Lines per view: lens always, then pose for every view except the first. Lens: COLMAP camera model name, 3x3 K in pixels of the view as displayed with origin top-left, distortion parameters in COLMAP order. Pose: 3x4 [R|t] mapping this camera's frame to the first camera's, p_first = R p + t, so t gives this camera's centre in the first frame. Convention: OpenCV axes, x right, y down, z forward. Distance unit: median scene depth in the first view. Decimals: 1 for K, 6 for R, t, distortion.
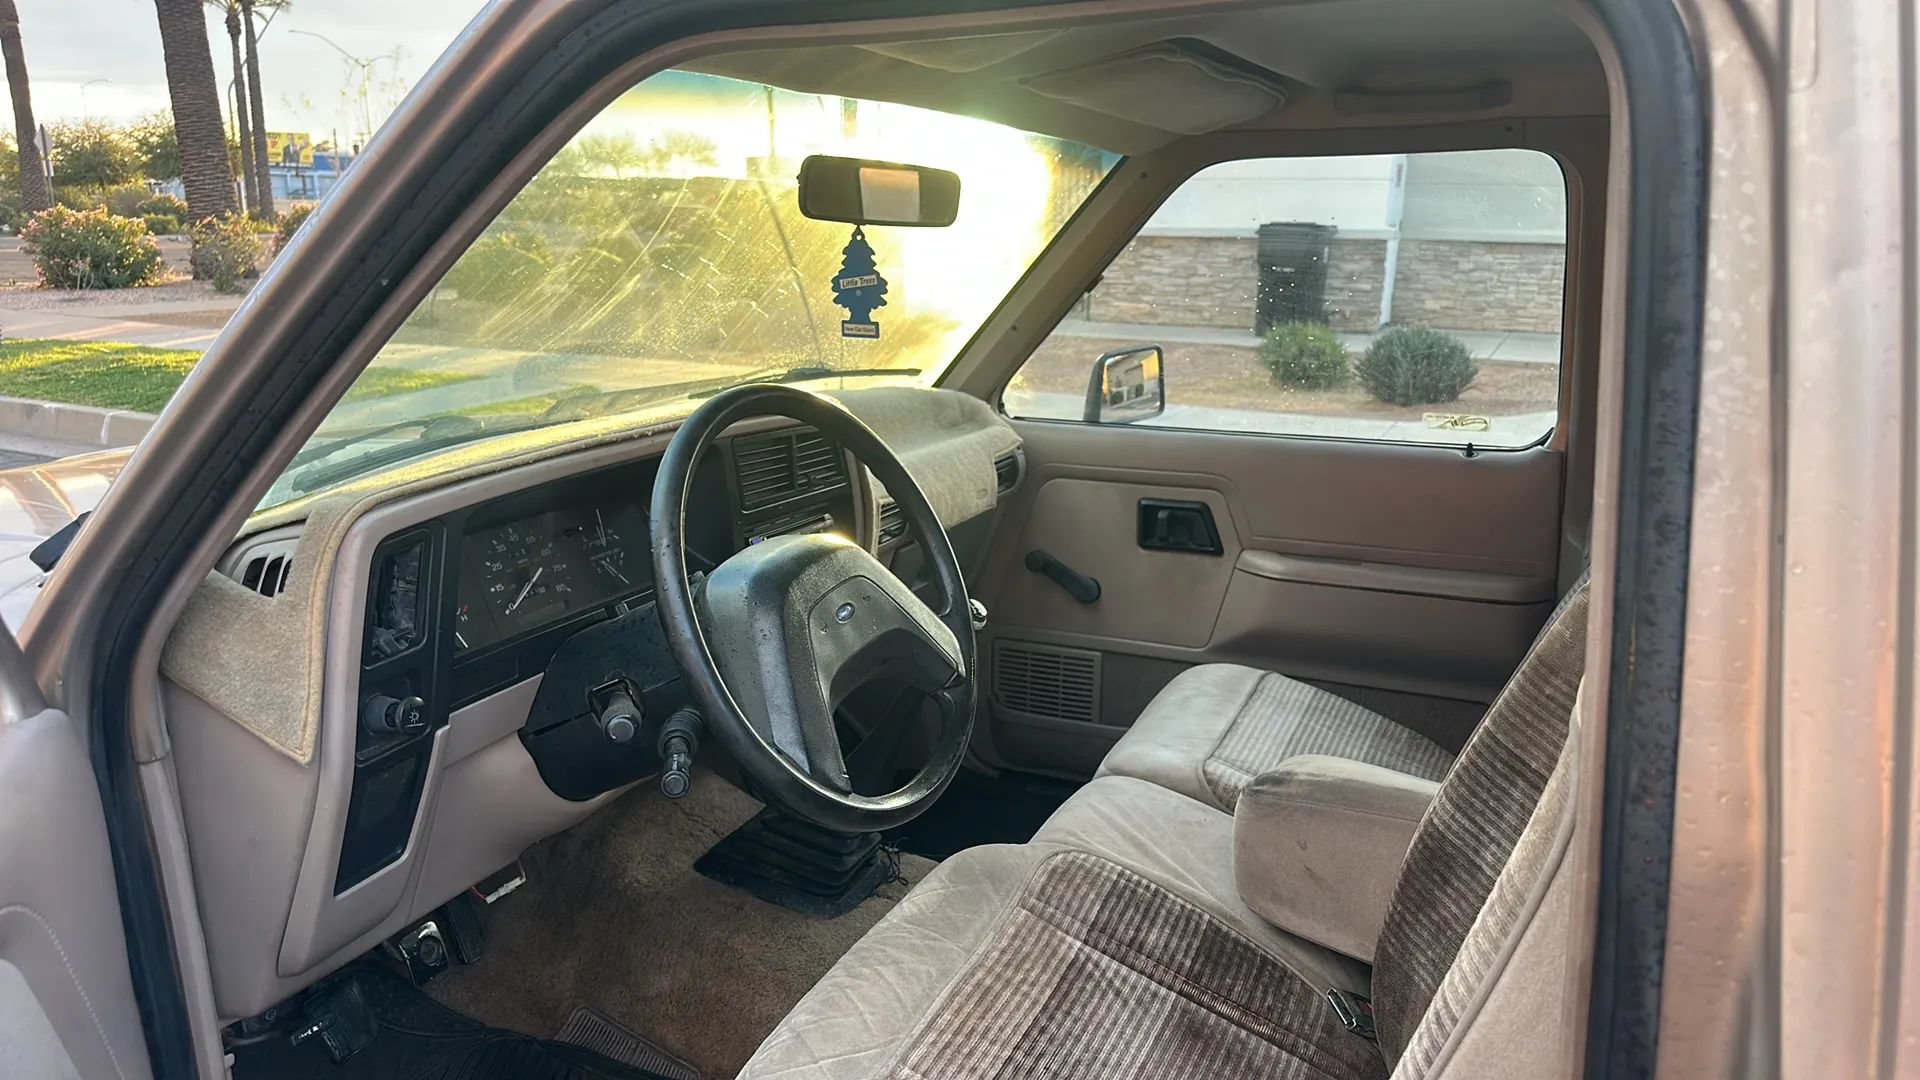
lens RADIAL K [[1308.9, 0, 977.0], [0, 1308.9, 570.9], [0, 0, 1]] dist [0.057133, -0.067581]
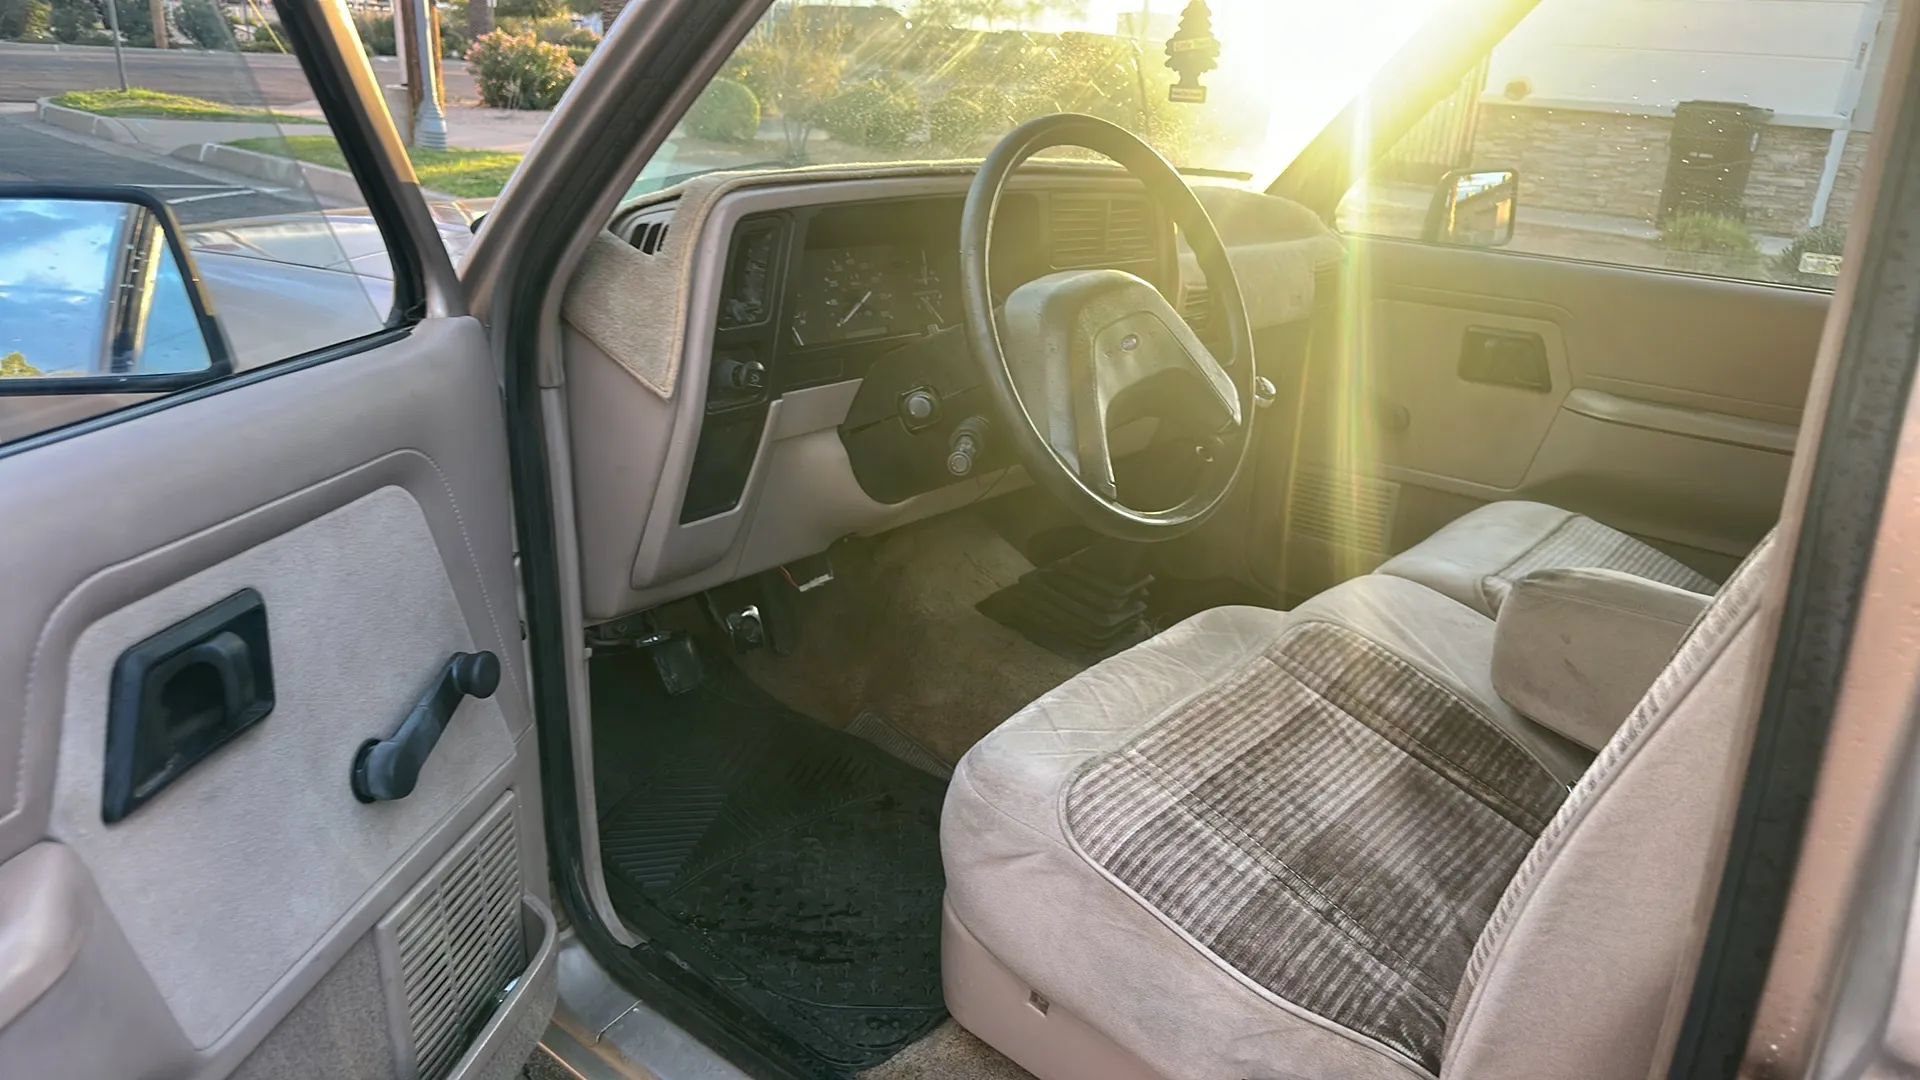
lens RADIAL K [[1308.9, 0, 969.1], [0, 1308.9, 577.6], [0, 0, 1]] dist [0.057133, -0.067581]
pose [[0.963183, 0.132358, -0.234010, 0.044665], [-0.109486, 0.988079, 0.108223, 0.113197], [0.245545, -0.078617, 0.966192, -0.074429]]
